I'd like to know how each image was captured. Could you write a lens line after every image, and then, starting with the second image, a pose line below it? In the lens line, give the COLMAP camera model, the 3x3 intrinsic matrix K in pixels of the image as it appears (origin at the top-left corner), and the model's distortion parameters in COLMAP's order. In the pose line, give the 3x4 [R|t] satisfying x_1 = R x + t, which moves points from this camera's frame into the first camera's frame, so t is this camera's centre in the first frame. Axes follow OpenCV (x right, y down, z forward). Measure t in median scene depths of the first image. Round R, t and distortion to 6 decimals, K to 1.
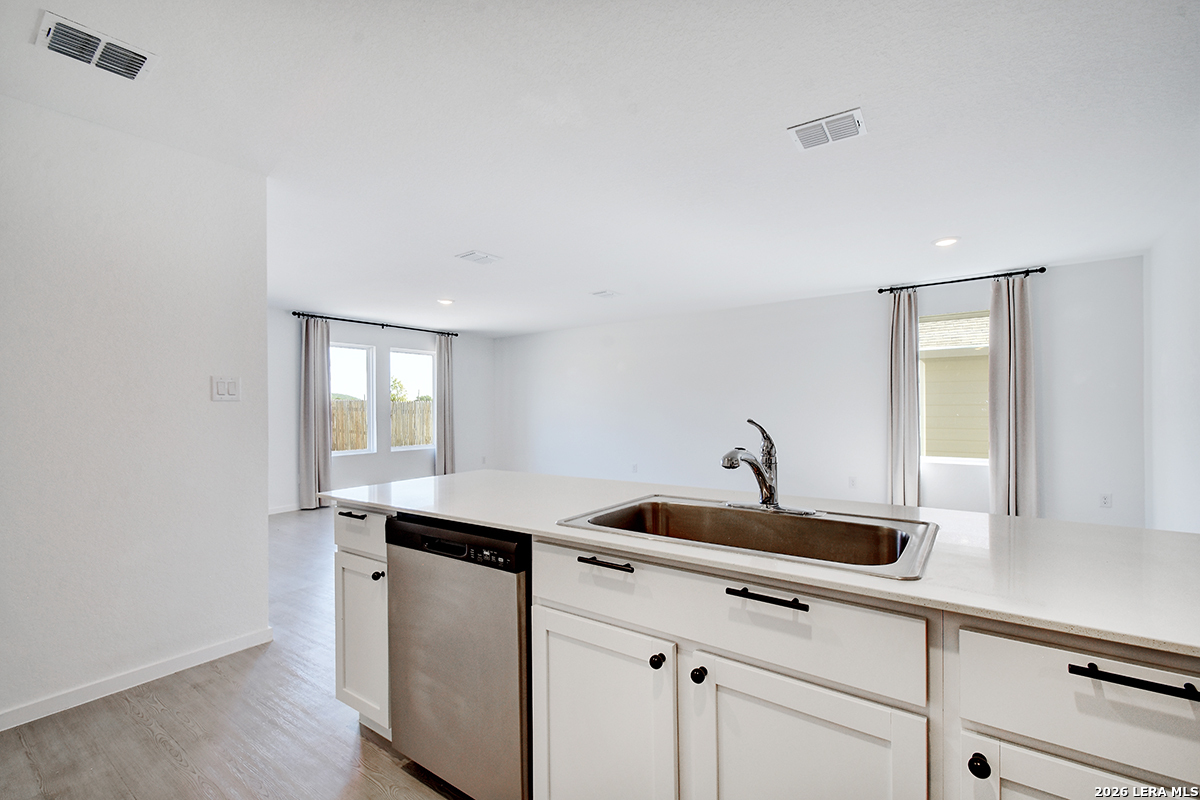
lens RADIAL K [[529.7, 0, 581.9], [0, 529.7, 415.5], [0, 0, 1]] dist [-0.001002, 0.000062]
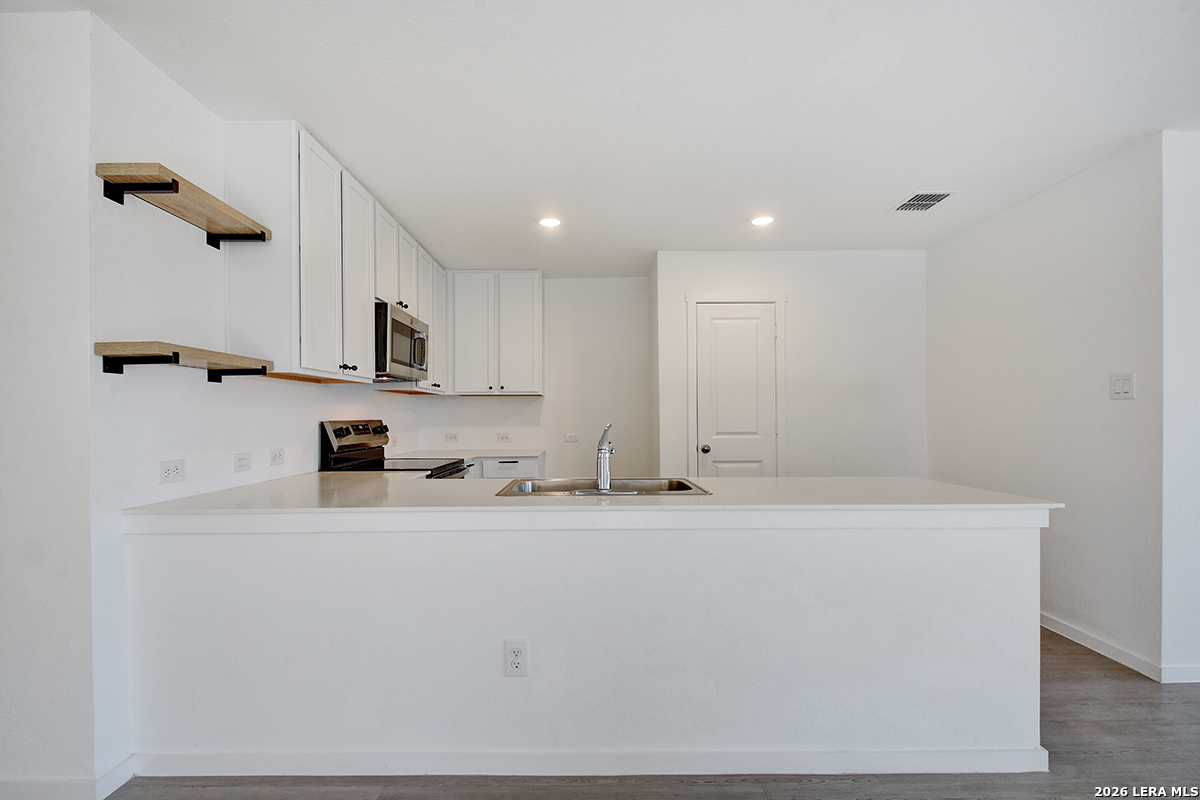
lens RADIAL K [[528.2, 0, 599.1], [0, 528.2, 417.3], [0, 0, 1]] dist [-0.001867, -0.000348]
pose [[-0.784336, 0.015525, -0.620142, 0.368724], [0.007524, 0.999851, 0.015515, -0.009634], [0.620290, 0.007503, -0.784337, 0.636455]]
